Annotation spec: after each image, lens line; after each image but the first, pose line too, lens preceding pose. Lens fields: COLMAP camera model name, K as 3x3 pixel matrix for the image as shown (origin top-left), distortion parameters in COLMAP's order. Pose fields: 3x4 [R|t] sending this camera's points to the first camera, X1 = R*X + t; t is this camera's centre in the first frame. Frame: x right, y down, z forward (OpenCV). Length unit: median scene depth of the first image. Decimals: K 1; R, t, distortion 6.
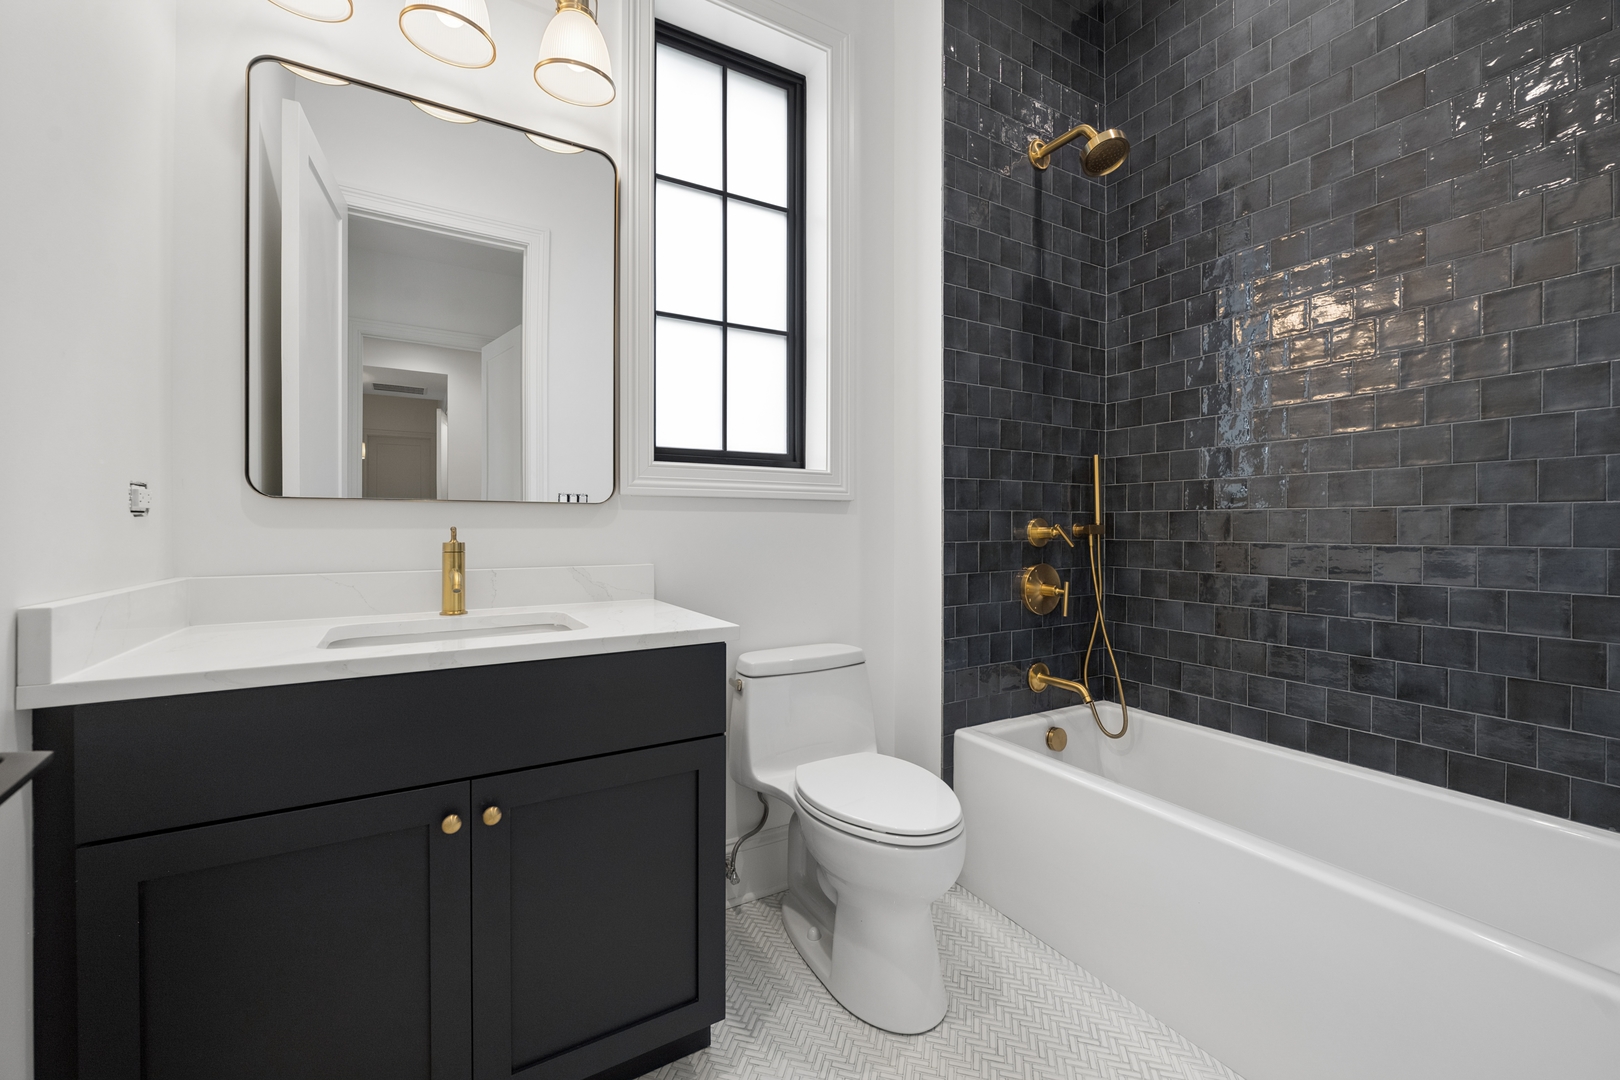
lens RADIAL K [[663.9, 0, 819.3], [0, 663.9, 525.0], [0, 0, 1]] dist [-0.005083, 0.000111]
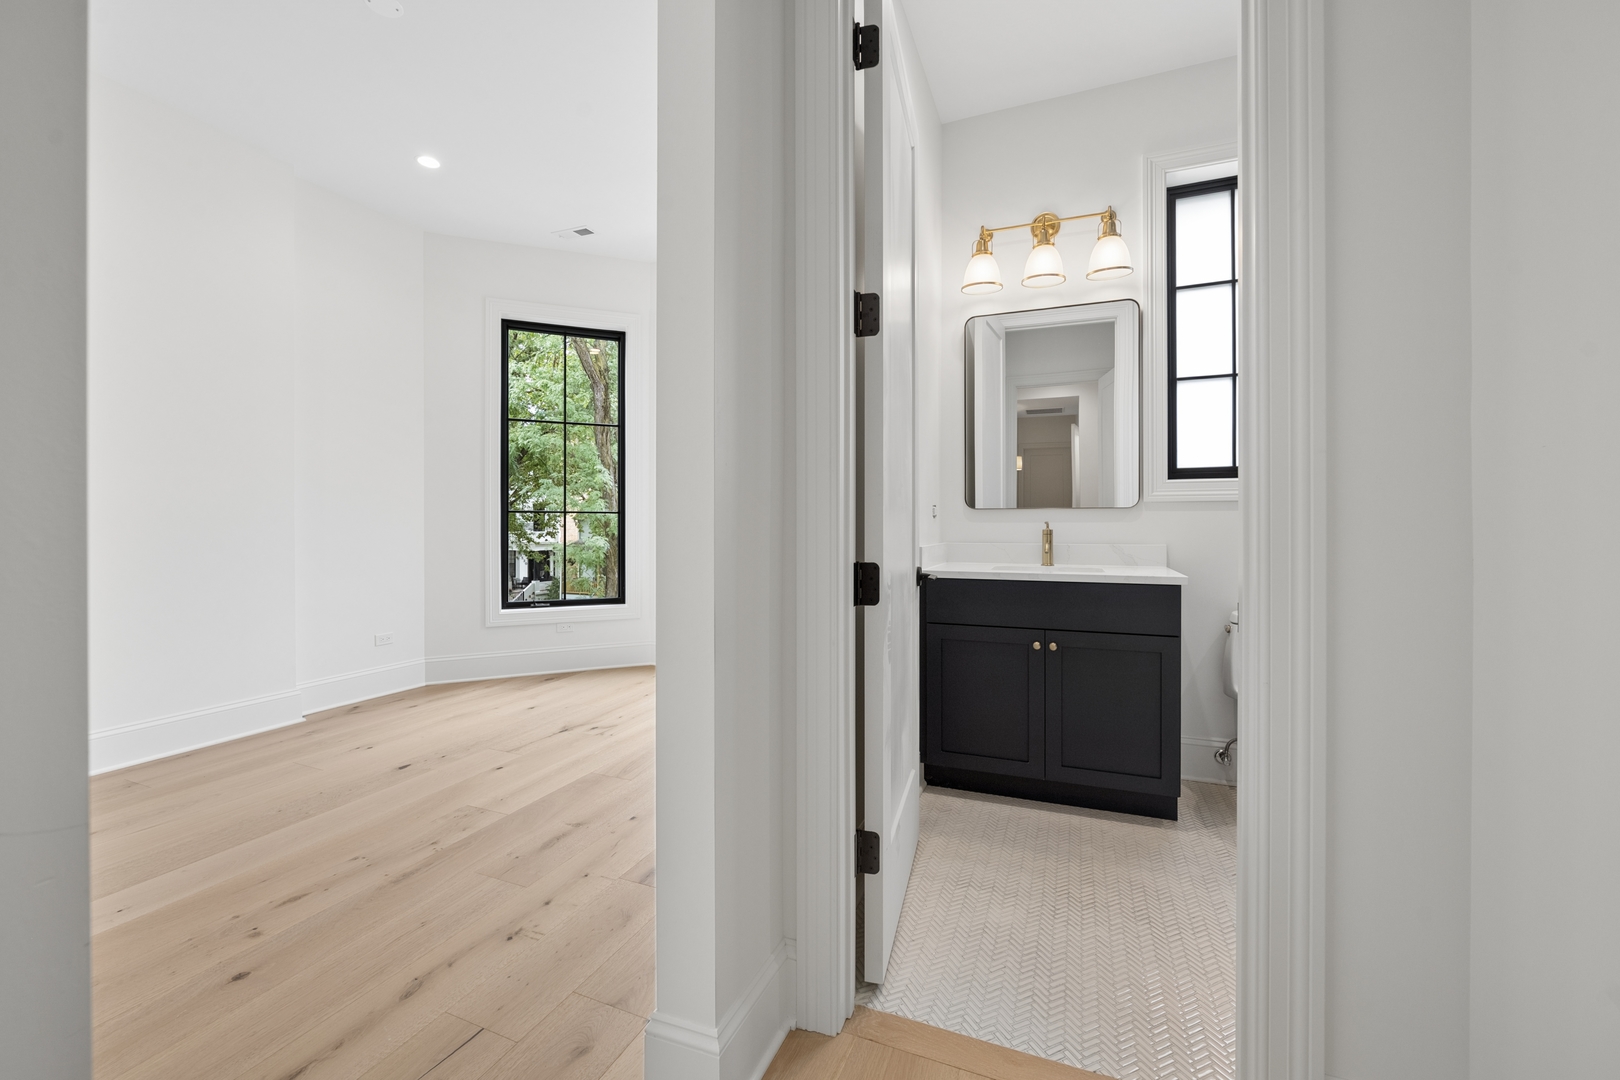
lens RADIAL K [[663.9, 0, 819.3], [0, 663.9, 525.0], [0, 0, 1]] dist [-0.005083, 0.000111]
pose [[0.620443, 0.002422, -0.784248, 0.483232], [0.004833, 0.999964, 0.006911, -0.003192], [0.784237, -0.008078, 0.620409, -0.636965]]
